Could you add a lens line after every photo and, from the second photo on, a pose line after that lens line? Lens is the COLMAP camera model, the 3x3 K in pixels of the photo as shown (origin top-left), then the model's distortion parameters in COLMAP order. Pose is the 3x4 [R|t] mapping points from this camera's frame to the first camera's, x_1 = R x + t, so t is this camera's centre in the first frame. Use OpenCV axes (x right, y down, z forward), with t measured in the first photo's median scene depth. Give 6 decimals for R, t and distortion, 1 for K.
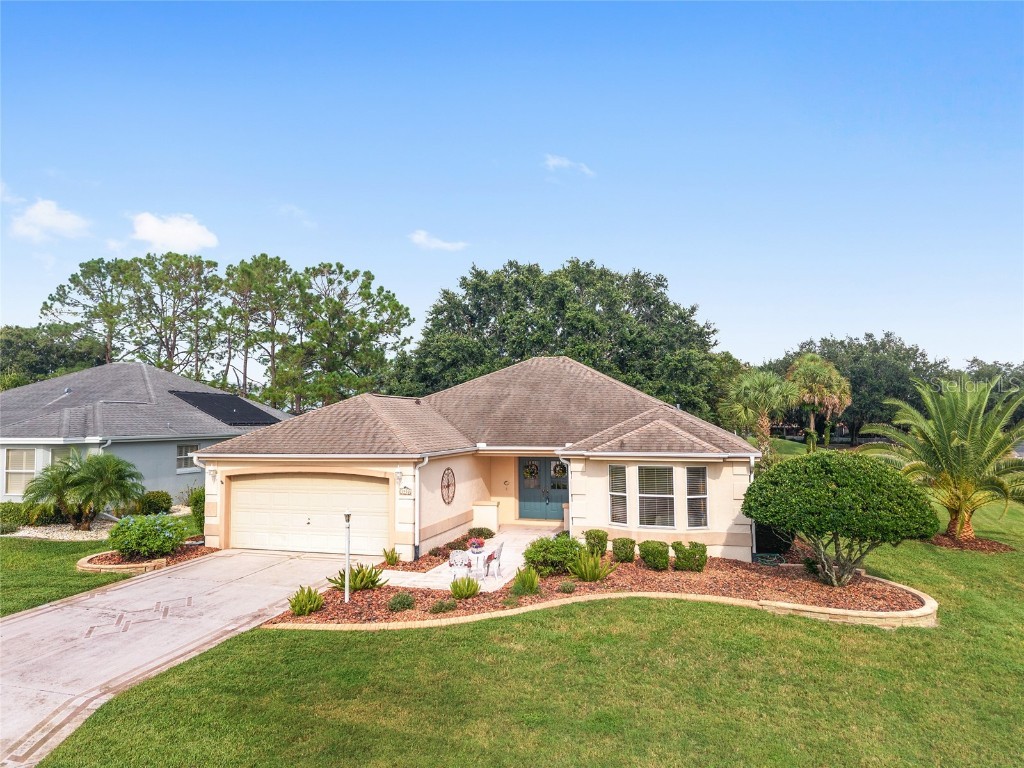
lens RADIAL K [[685.6, 0, 512.0], [0, 685.6, 384.0], [0, 0, 1]] dist [0.017521, -0.012560]
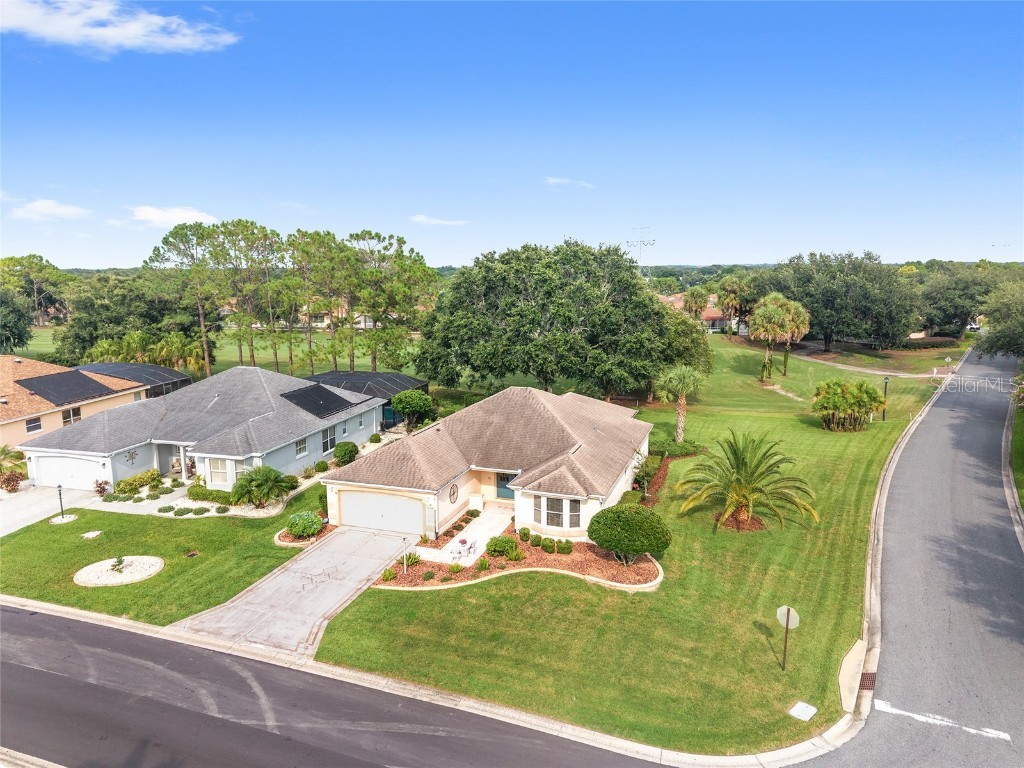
lens RADIAL K [[696.3, 0, 512.0], [0, 696.3, 384.0], [0, 0, 1]] dist [0.050471, -0.067875]
pose [[0.998626, 0.006606, -0.051992, 0.189467], [0.005508, 0.973304, 0.229453, -0.671593], [0.052120, -0.229424, 0.971930, -0.898820]]
